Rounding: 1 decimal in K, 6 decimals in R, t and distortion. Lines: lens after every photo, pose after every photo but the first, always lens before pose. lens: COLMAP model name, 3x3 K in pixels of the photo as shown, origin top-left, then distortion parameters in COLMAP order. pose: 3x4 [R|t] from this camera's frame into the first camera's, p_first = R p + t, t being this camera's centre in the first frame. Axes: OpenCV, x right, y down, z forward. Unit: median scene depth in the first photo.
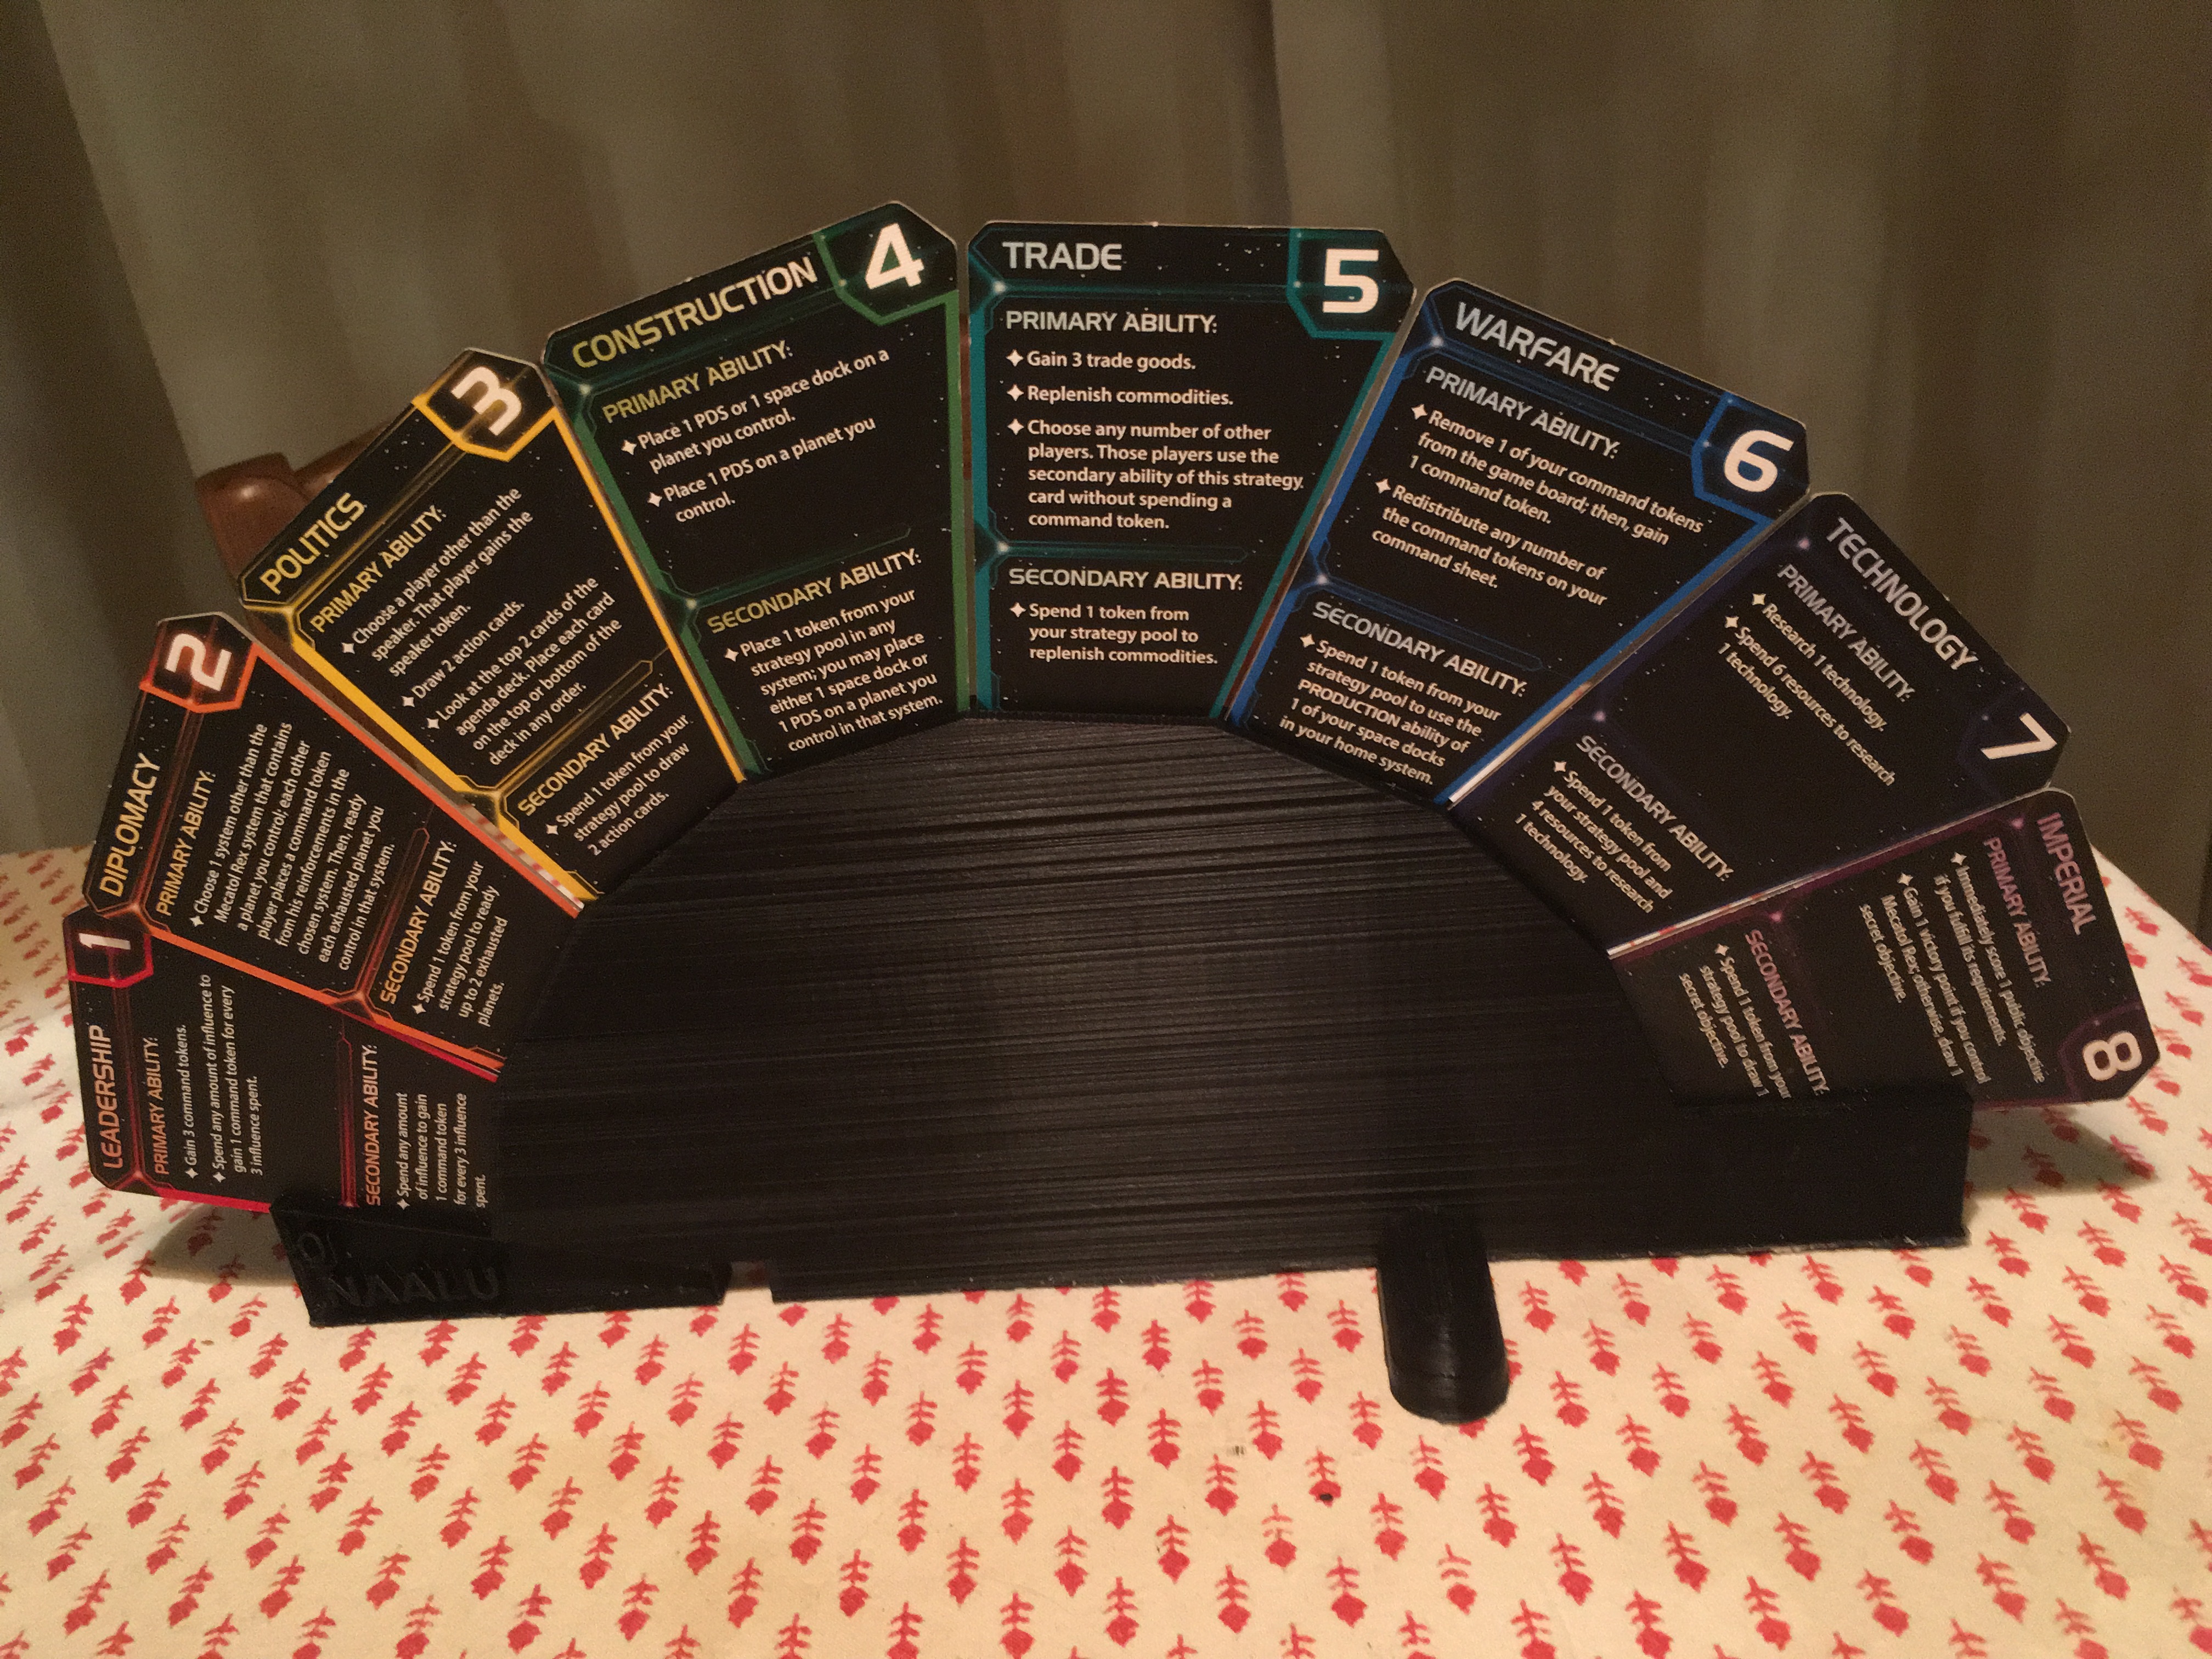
lens RADIAL K [[1877.0, 0, 1106.0], [0, 1877.0, 829.5], [0, 0, 1]] dist [0.059283, -0.117731]
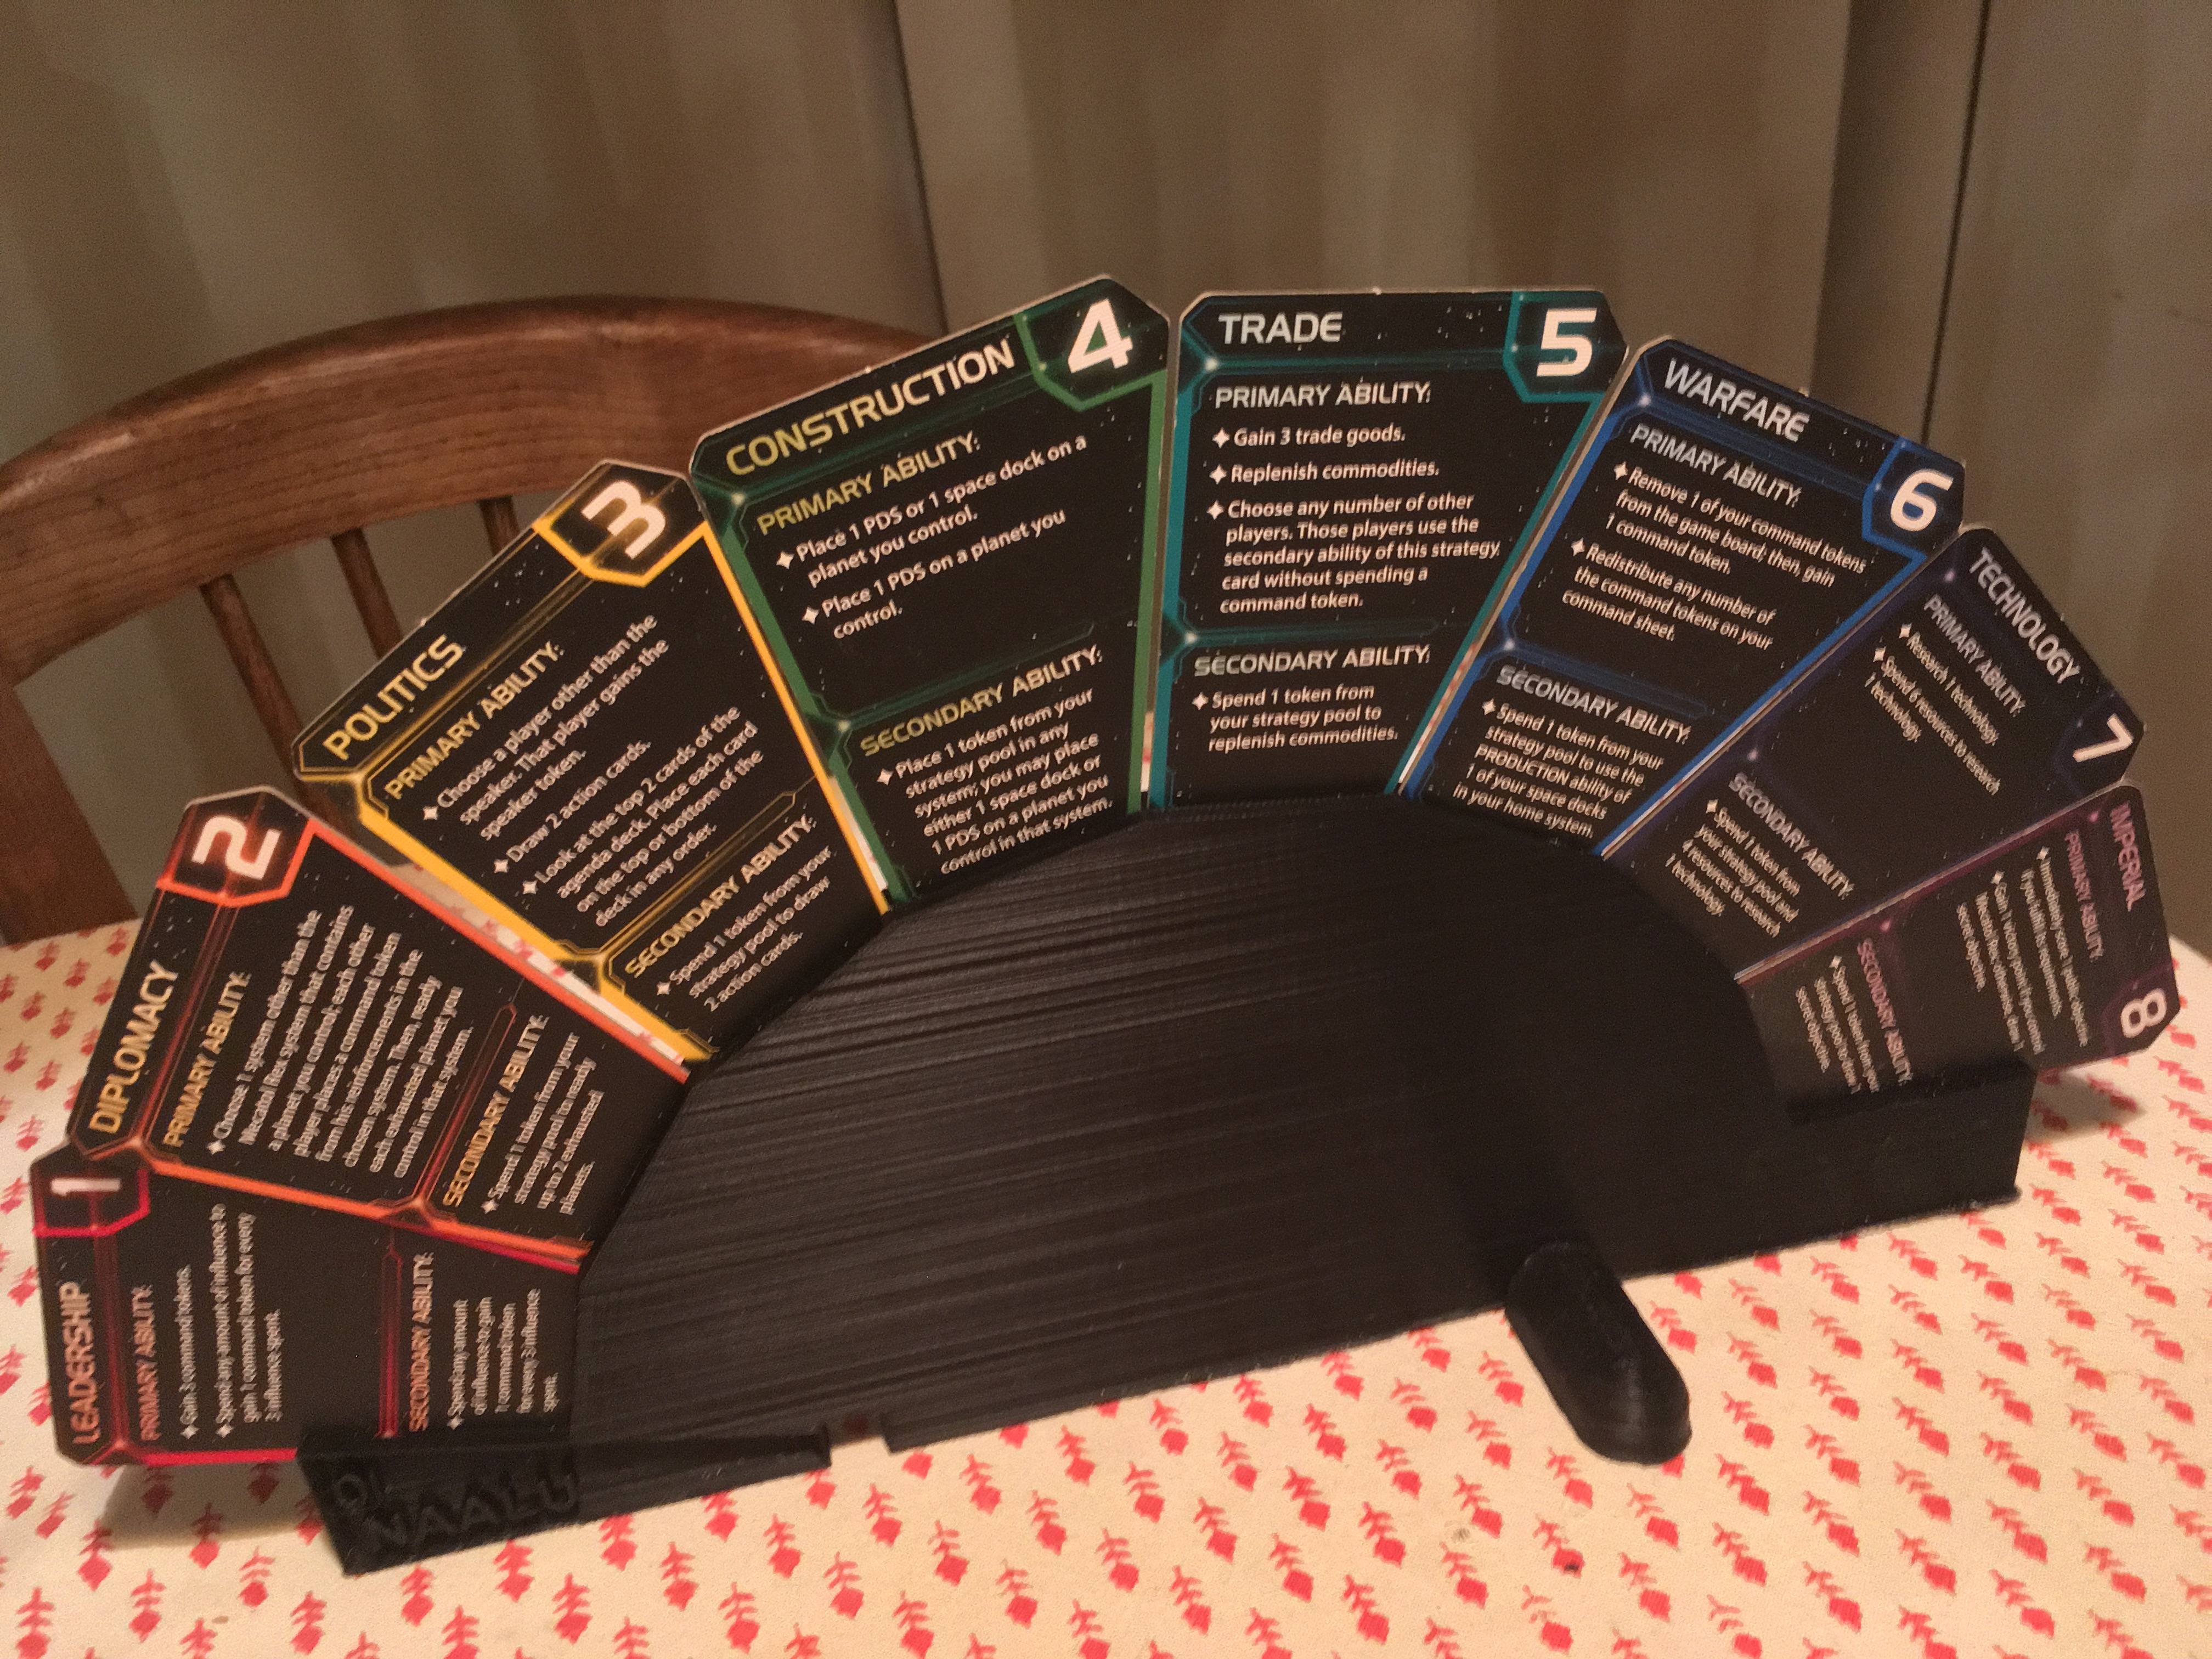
lens RADIAL K [[1877.0, 0, 1106.0], [0, 1877.0, 829.5], [0, 0, 1]] dist [0.059283, -0.117731]
pose [[0.963198, -0.103969, 0.247873, -0.322881], [0.094523, 0.994279, 0.049741, -0.102983], [-0.251626, -0.024481, 0.967515, 0.112073]]
